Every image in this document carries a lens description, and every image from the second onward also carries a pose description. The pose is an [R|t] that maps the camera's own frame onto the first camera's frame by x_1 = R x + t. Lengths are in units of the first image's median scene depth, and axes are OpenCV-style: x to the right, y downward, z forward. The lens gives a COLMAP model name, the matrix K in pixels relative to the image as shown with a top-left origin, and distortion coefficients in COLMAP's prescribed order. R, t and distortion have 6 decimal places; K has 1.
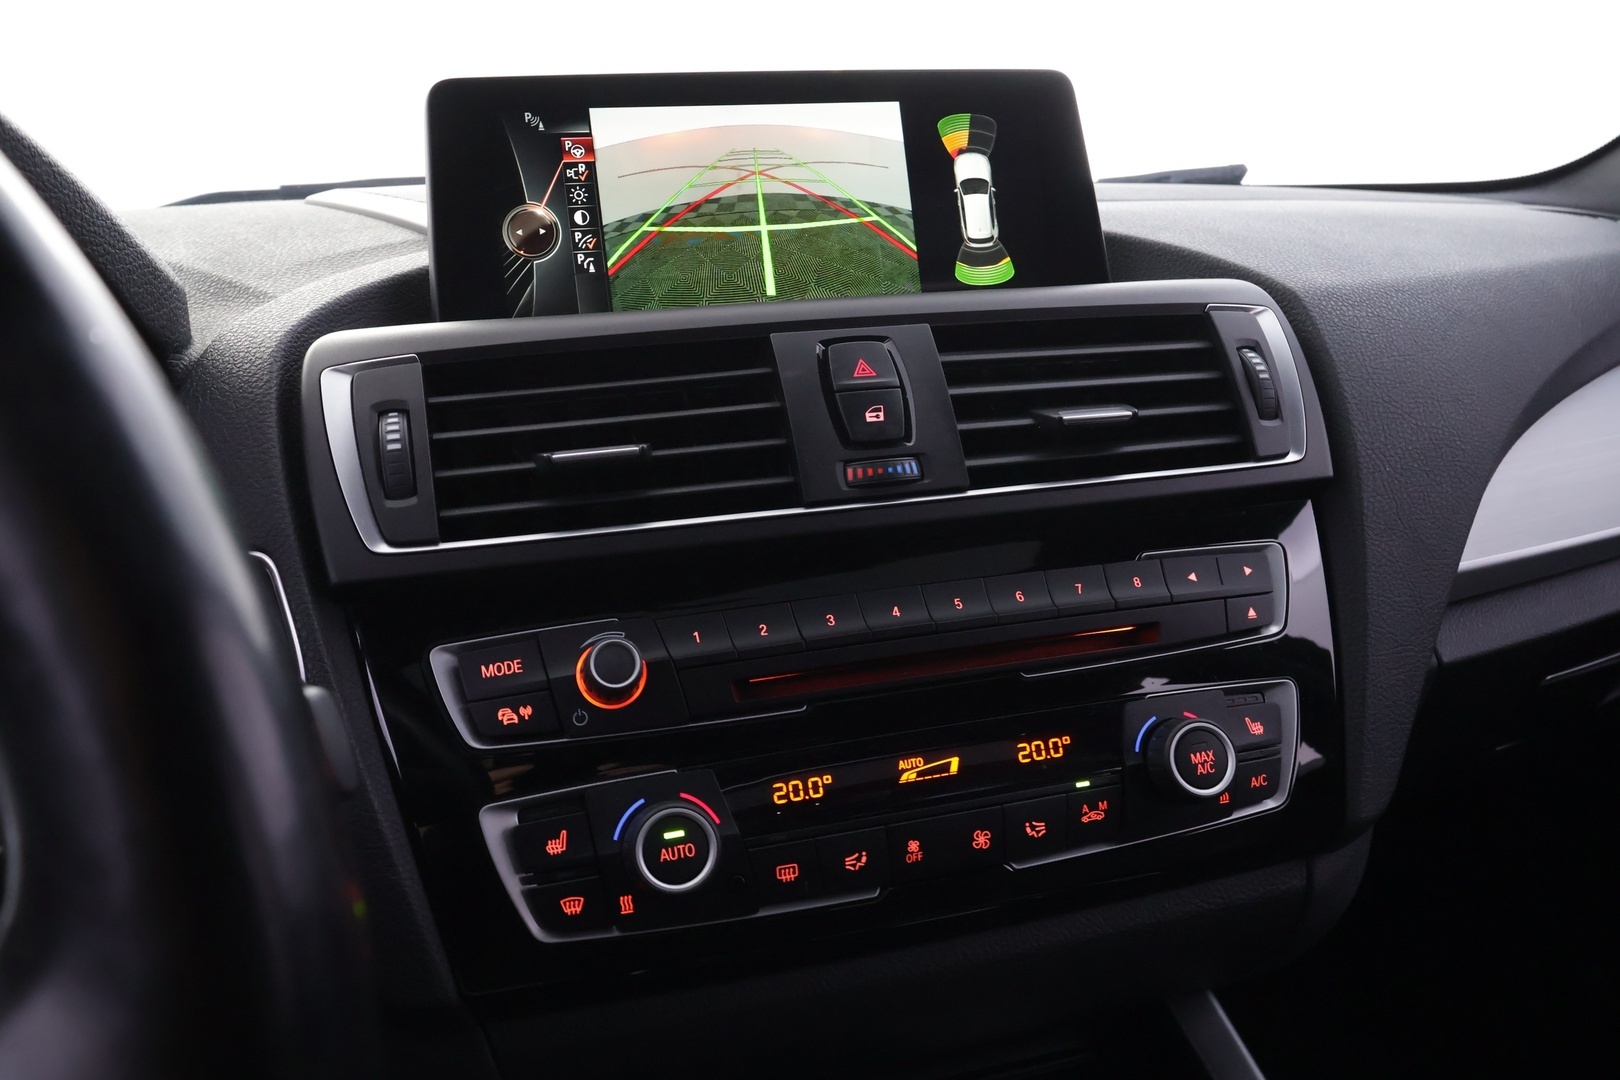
lens RADIAL K [[1273.2, 0, 815.4], [0, 1273.2, 534.6], [0, 0, 1]] dist [-0.009978, -0.003004]
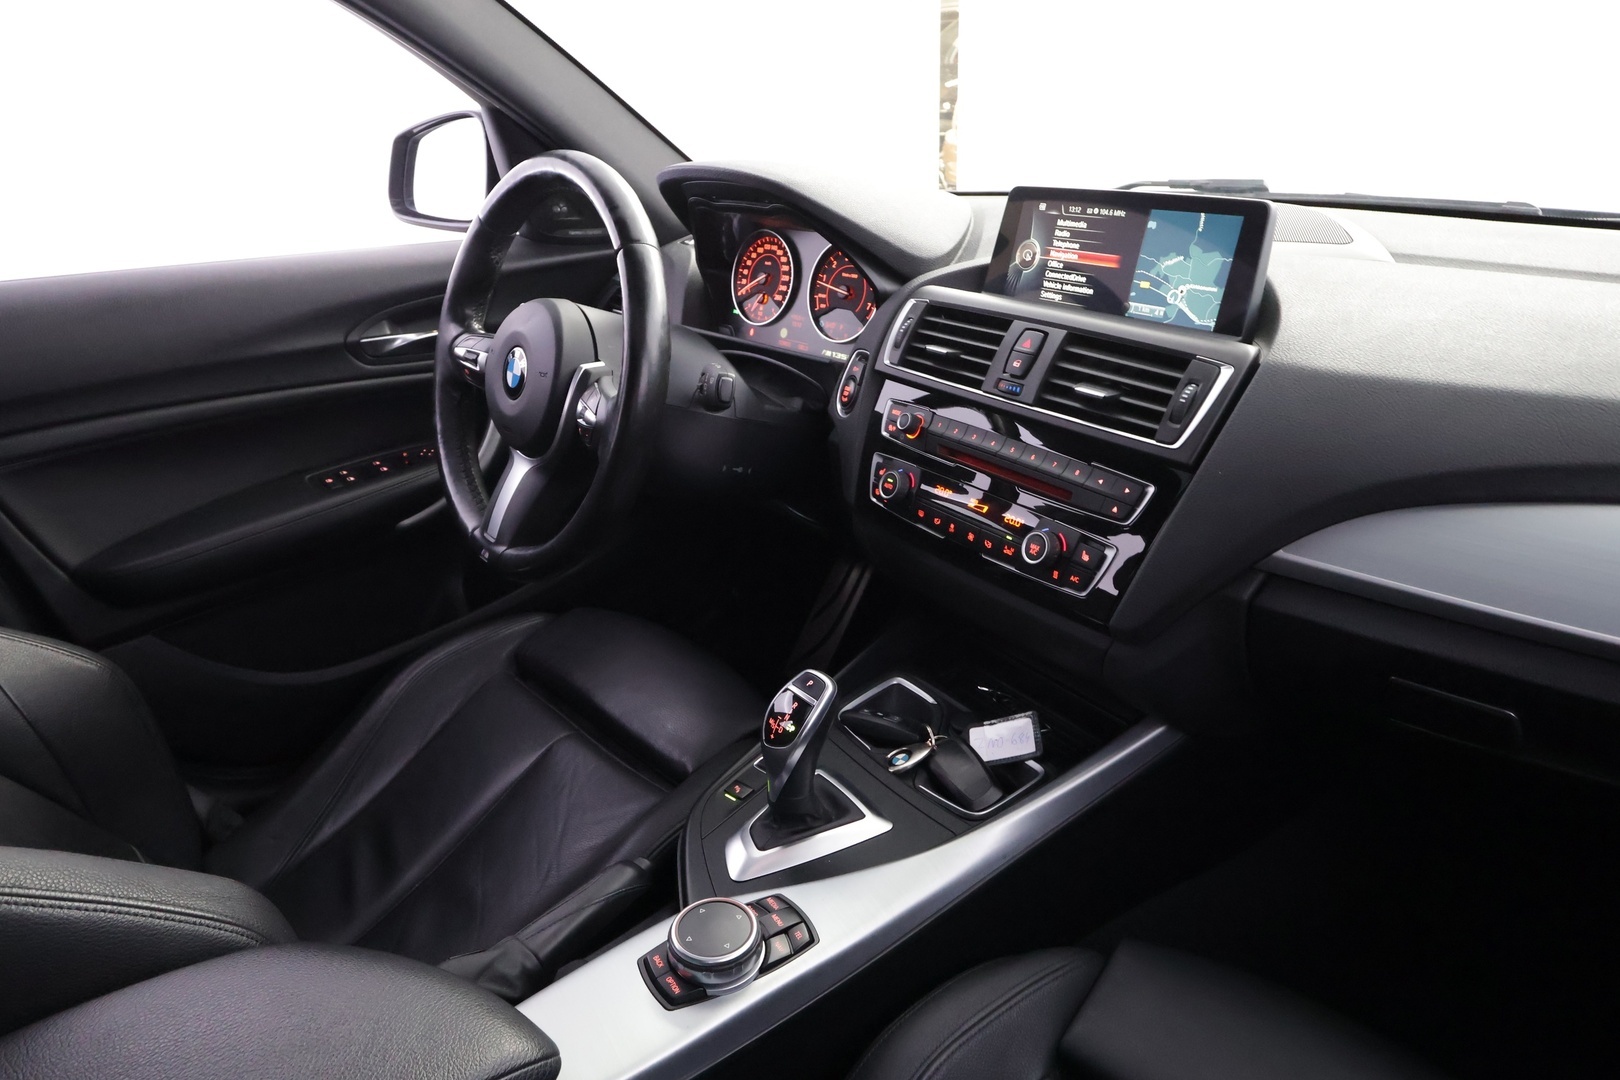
lens RADIAL K [[1086.2, 0, 814.6], [0, 1086.2, 547.1], [0, 0, 1]] dist [-0.007797, 0.000242]
pose [[0.301644, 0.402436, -0.864324, 1.720097], [-0.204562, 0.912757, 0.353595, -0.396661], [0.931217, 0.070148, 0.357651, -0.052474]]
